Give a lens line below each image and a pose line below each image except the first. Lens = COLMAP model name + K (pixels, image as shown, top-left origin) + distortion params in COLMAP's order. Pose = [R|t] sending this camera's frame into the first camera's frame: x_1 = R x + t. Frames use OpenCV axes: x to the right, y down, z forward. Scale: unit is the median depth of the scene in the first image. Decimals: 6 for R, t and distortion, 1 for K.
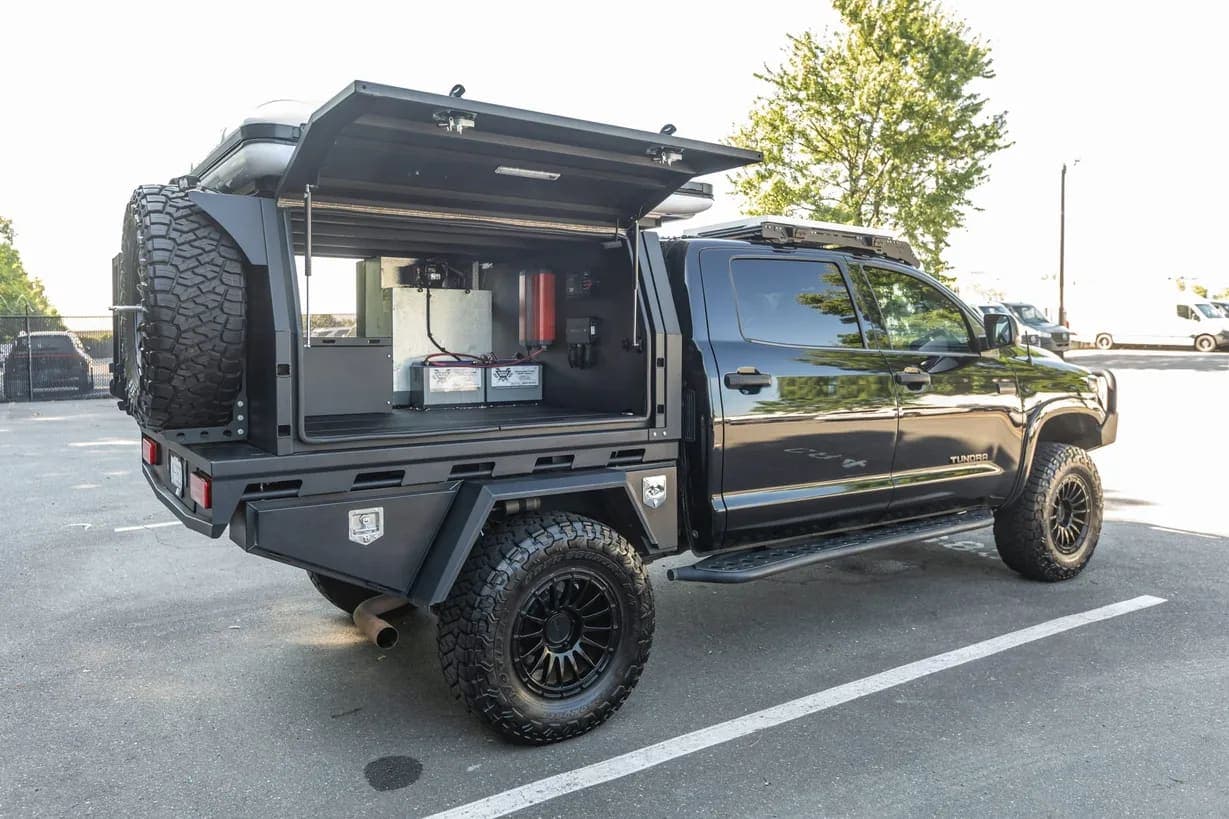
lens RADIAL K [[887.3, 0, 612.0], [0, 887.3, 364.3], [0, 0, 1]] dist [0.003233, 0.004423]
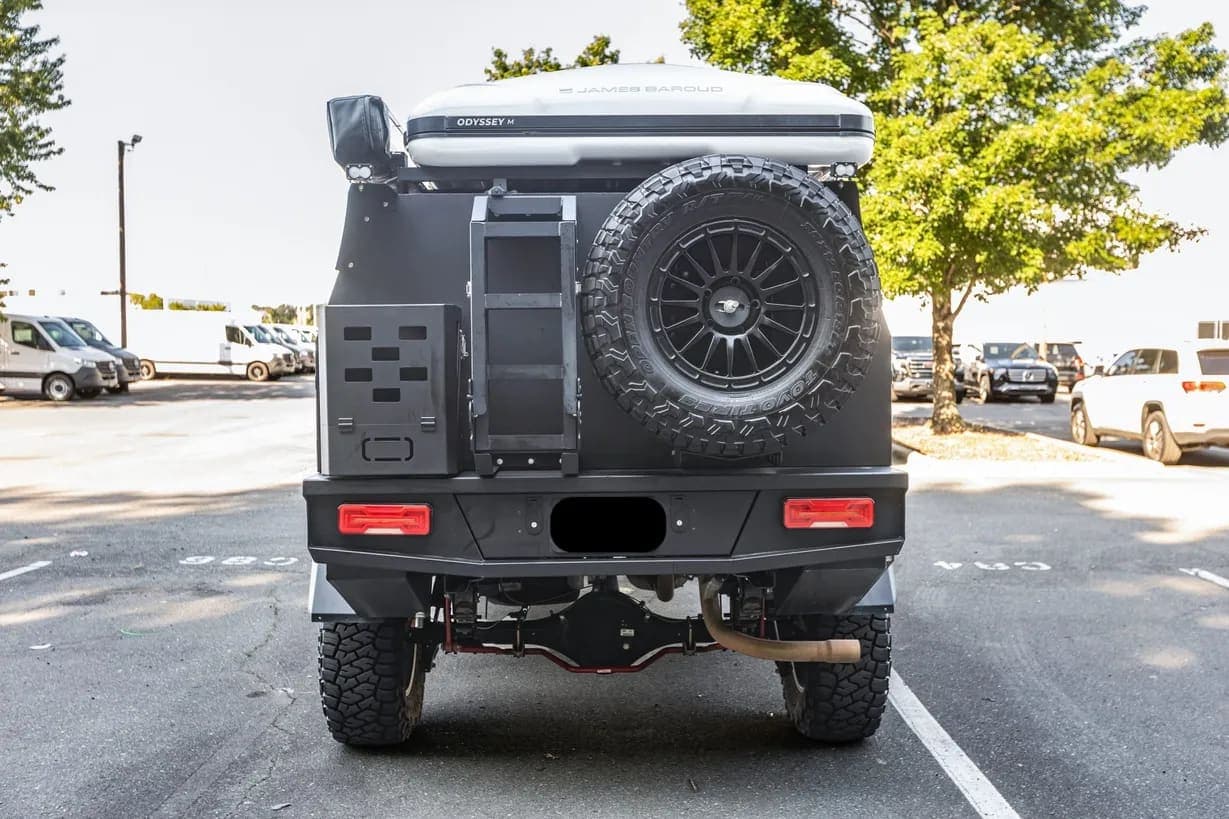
lens RADIAL K [[1222.3, 0, 615.4], [0, 1222.3, 423.8], [0, 0, 1]] dist [-0.006488, -0.004462]
pose [[0.550275, -0.039915, 0.834029, -1.198506], [0.026218, 0.999190, 0.030521, 0.006062], [-0.834572, 0.005072, 0.550876, 0.376449]]
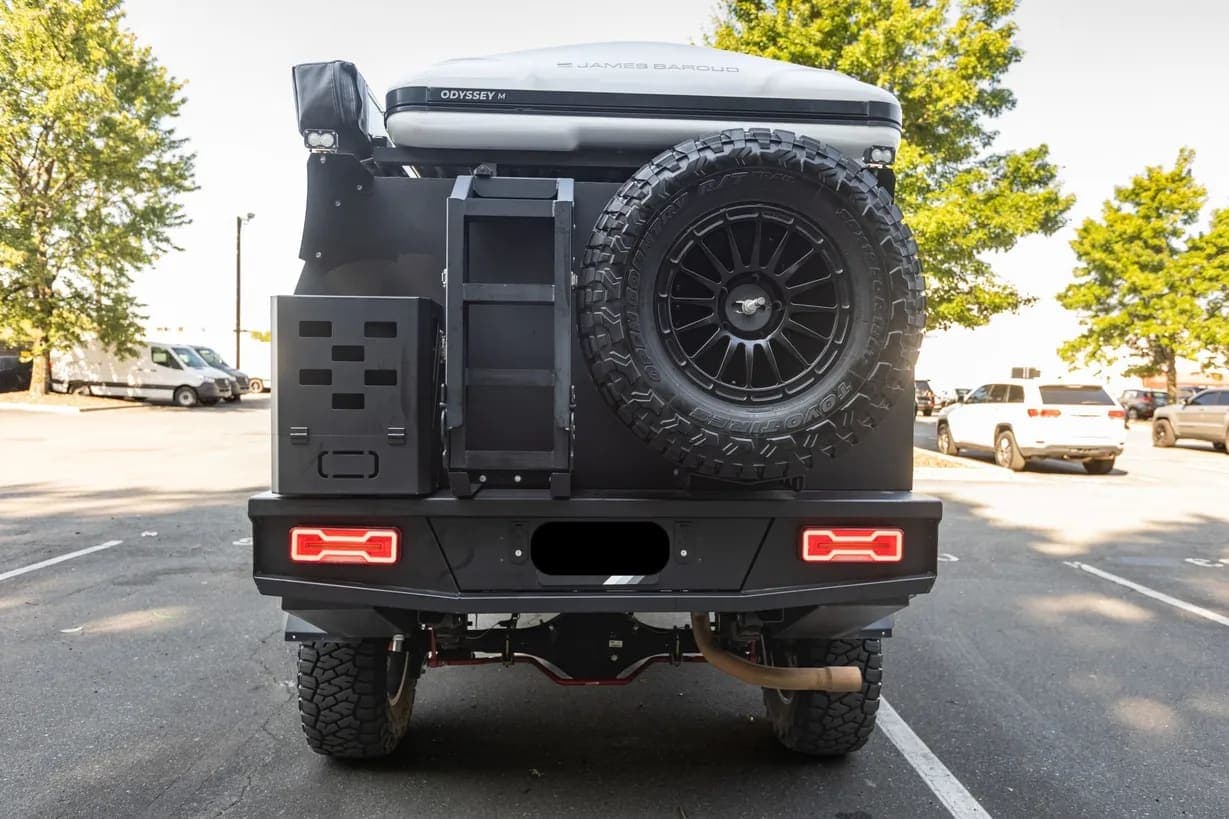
lens RADIAL K [[847.9, 0, 625.5], [0, 847.9, 420.8], [0, 0, 1]] dist [0.000939, -0.001320]
pose [[0.523141, -0.018664, 0.852042, -0.904050], [0.005889, 0.999815, 0.018285, 0.011508], [-0.852226, -0.004548, 0.523155, 0.583528]]
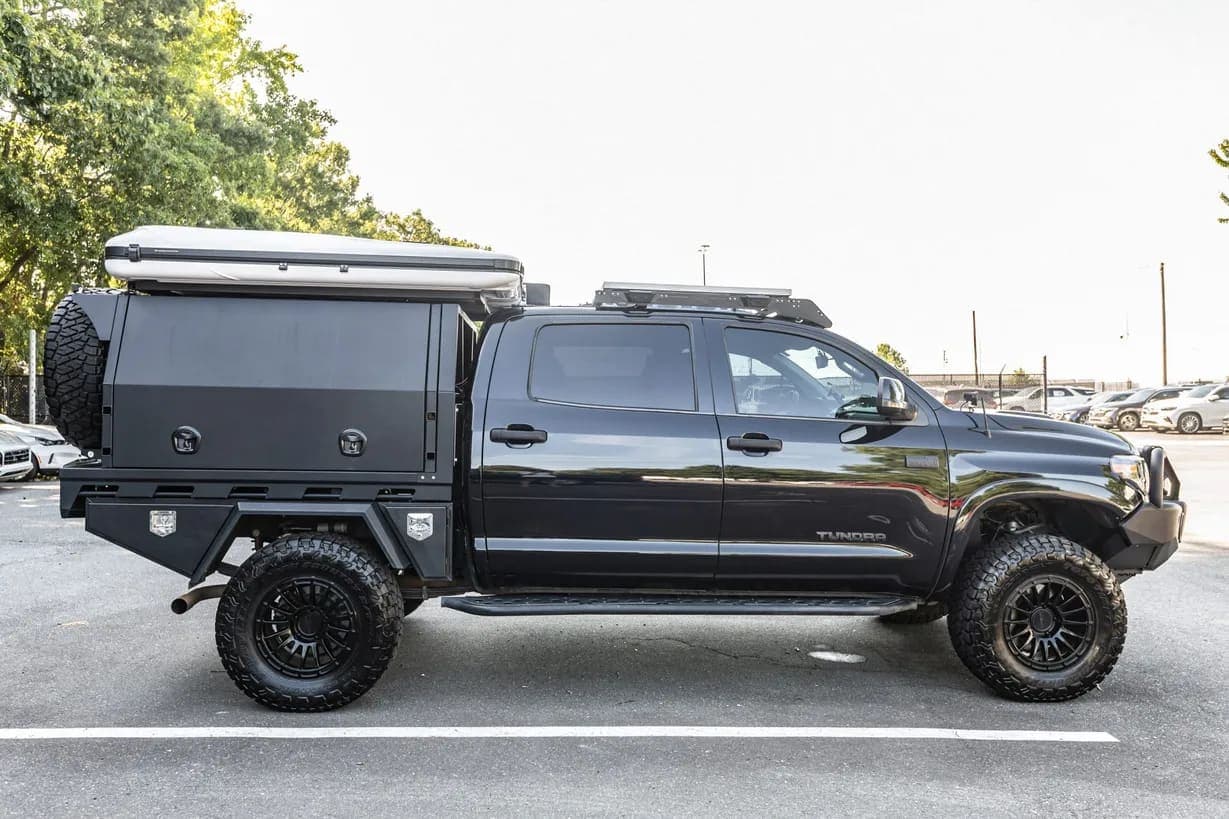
lens RADIAL K [[999.2, 0, 607.8], [0, 999.2, 404.8], [0, 0, 1]] dist [0.005827, -0.004069]
pose [[0.857479, 0.019382, -0.514155, 0.880790], [-0.034352, 0.999217, -0.019624, 0.000576], [0.513372, 0.034490, 0.857473, -0.007229]]
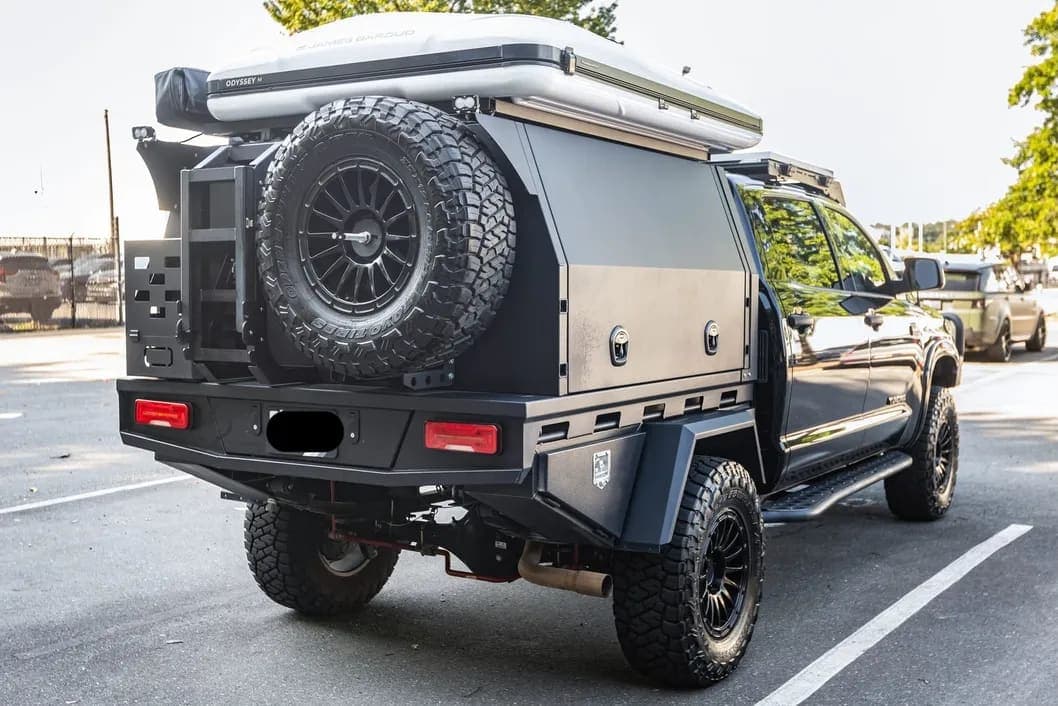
lens RADIAL K [[1237.7, 0, 516.9], [0, 1237.7, 353.1], [0, 0, 1]] dist [-0.008609, -0.011087]
pose [[0.918727, -0.014497, 0.394628, -0.681572], [0.002726, 0.999535, 0.030371, 0.011562], [-0.394885, -0.026827, 0.918339, -0.146825]]
